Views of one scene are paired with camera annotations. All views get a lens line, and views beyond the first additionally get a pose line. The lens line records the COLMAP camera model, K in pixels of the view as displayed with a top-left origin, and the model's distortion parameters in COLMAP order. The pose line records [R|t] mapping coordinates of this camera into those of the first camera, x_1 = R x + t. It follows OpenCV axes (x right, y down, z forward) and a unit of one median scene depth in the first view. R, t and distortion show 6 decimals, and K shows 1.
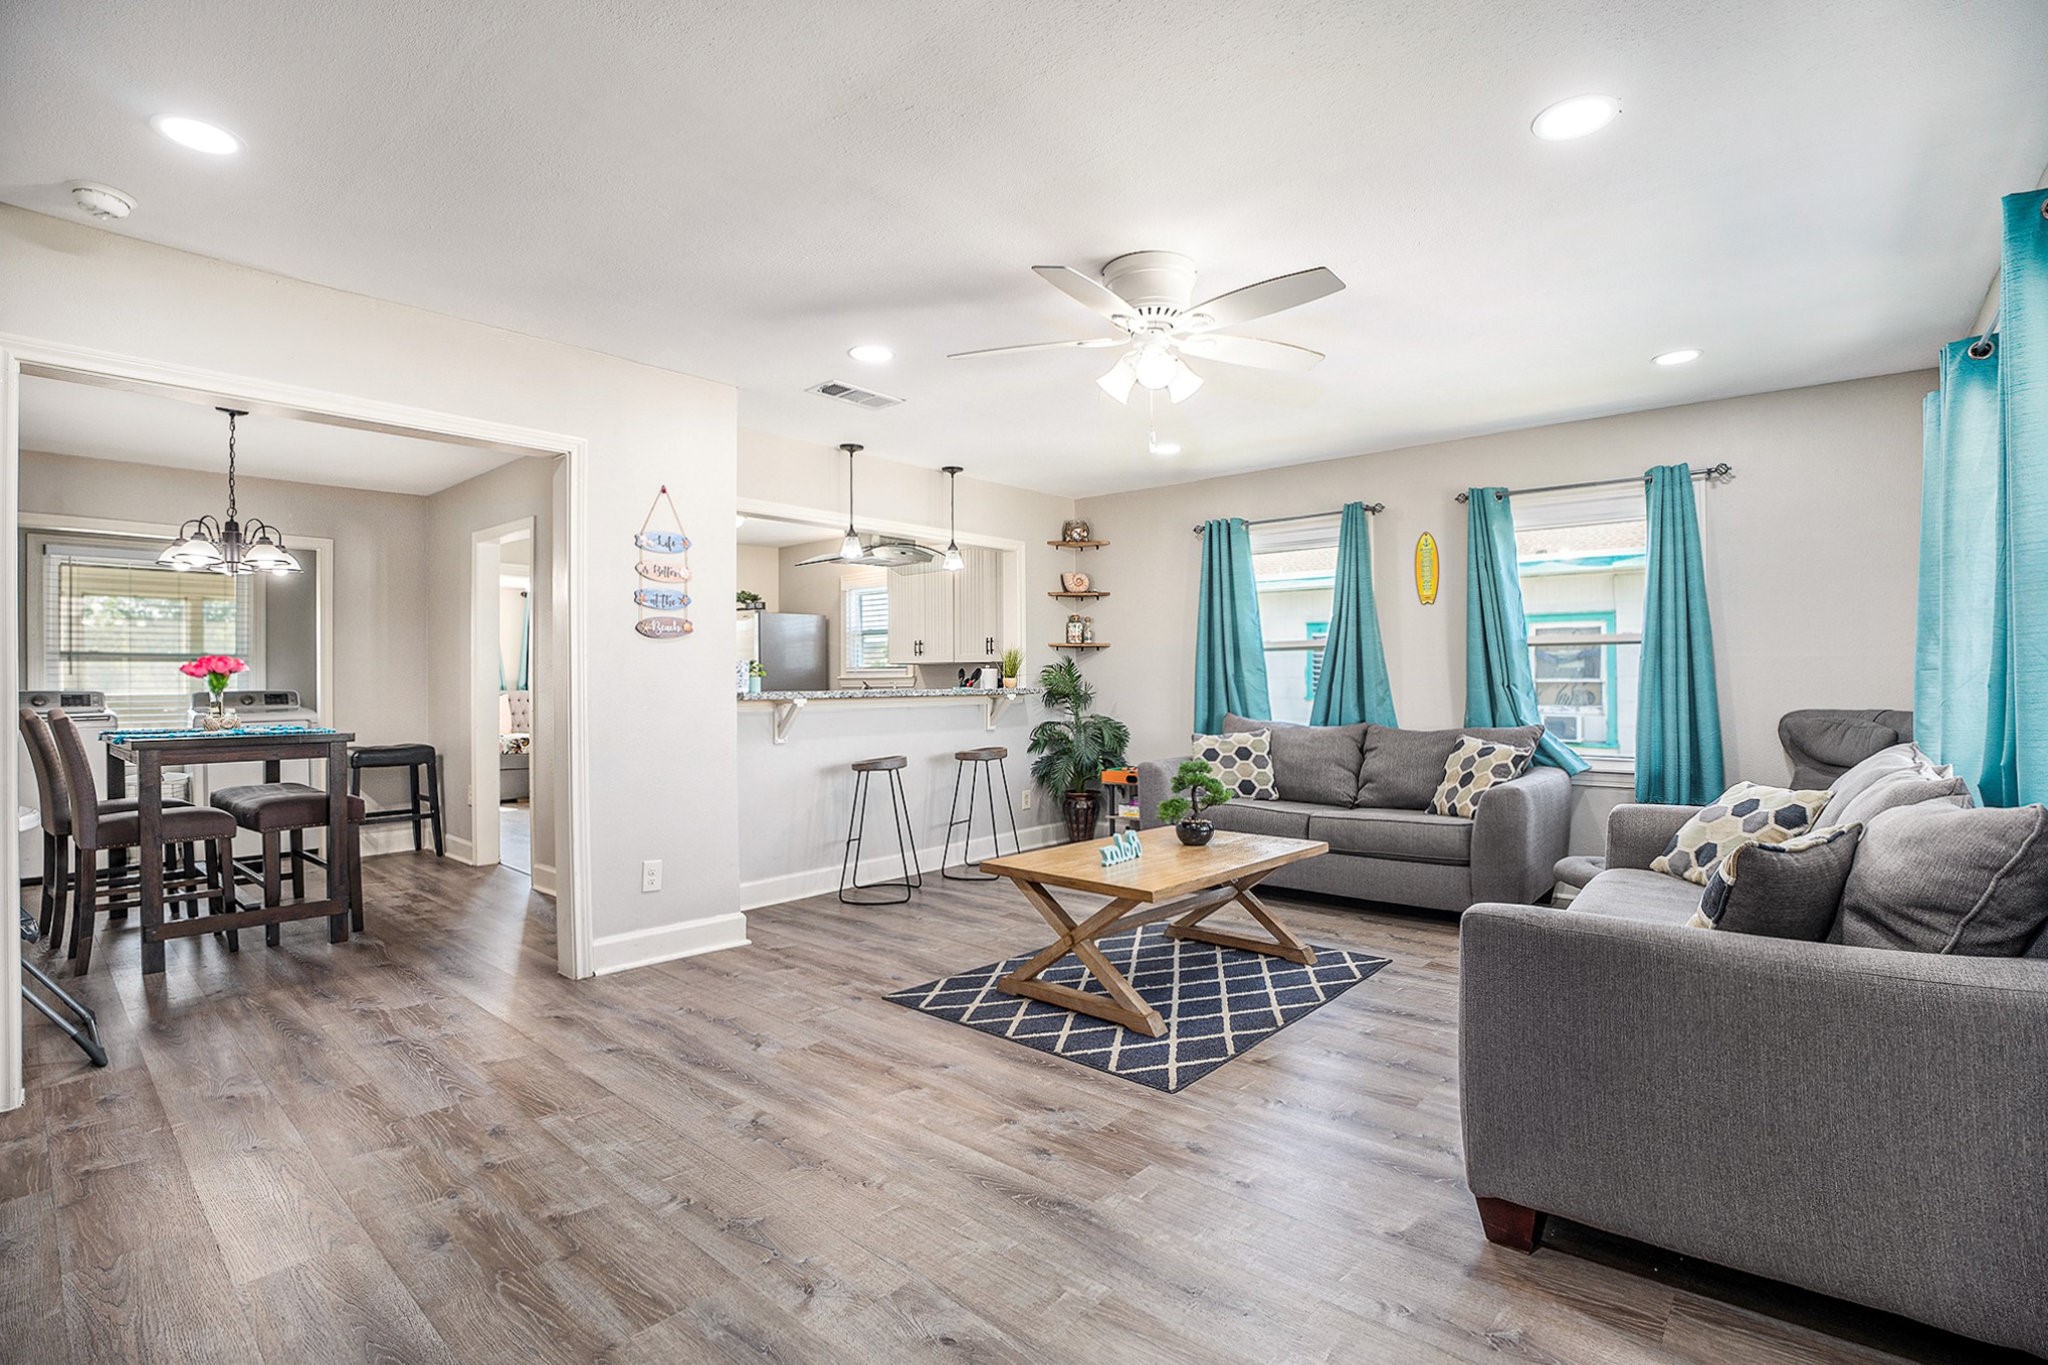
lens RADIAL K [[955.5, 0, 1013.9], [0, 955.5, 662.7], [0, 0, 1]] dist [-0.061825, 0.014465]
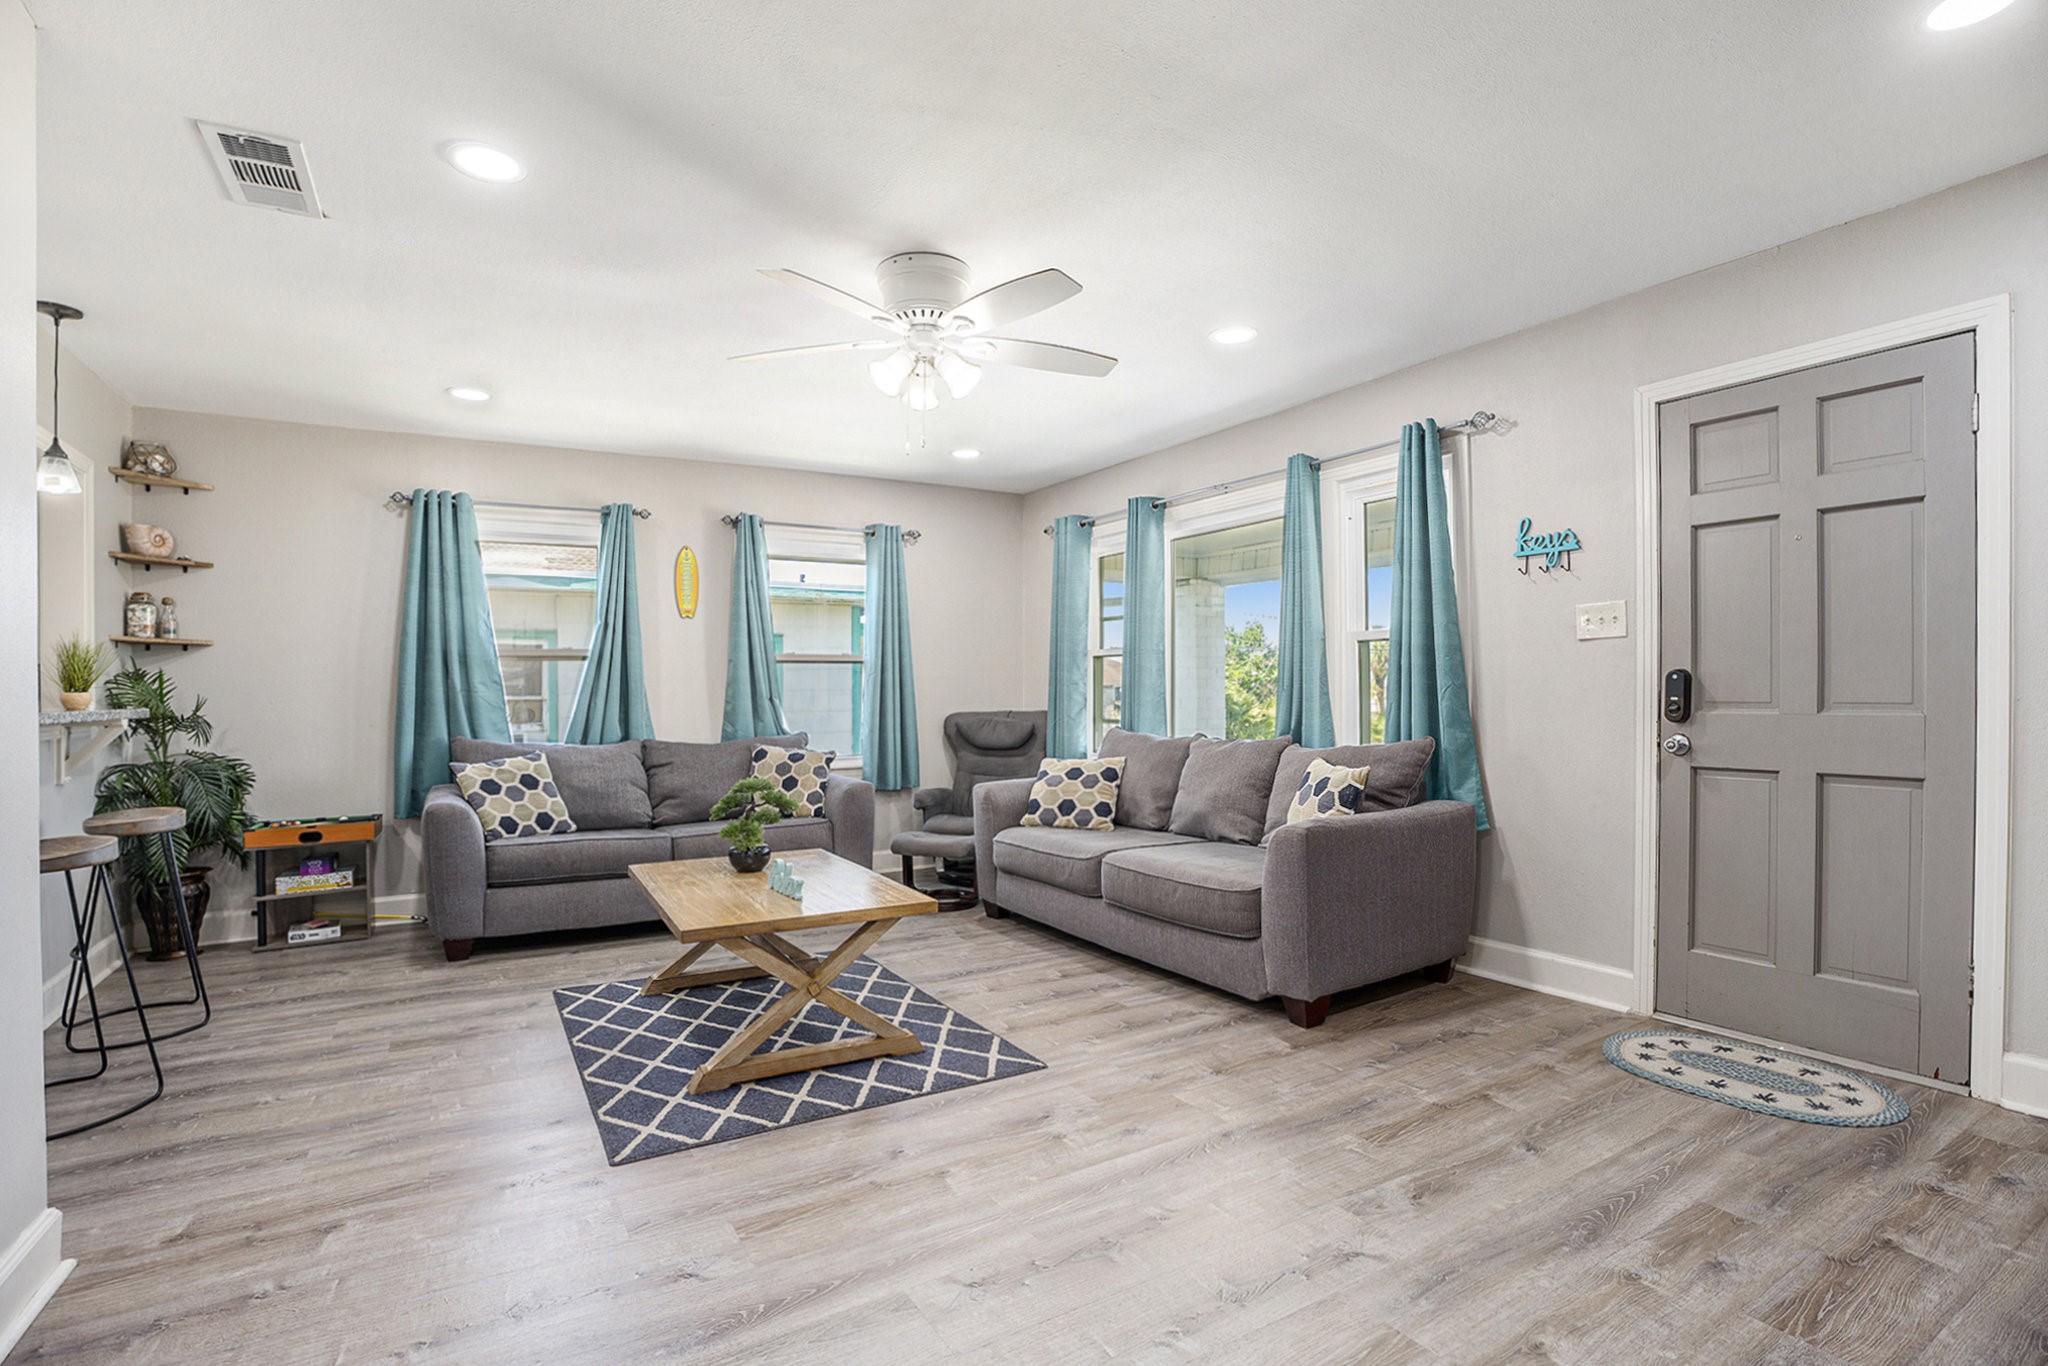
lens RADIAL K [[996.8, 0, 1024.0], [0, 996.8, 683.0], [0, 0, 1]] dist [-0.052822, 0.002033]
pose [[0.301611, 0.009147, 0.953387, -0.631272], [-0.008003, 0.999943, -0.007062, 0.016566], [-0.953398, -0.005499, 0.301667, 0.466594]]
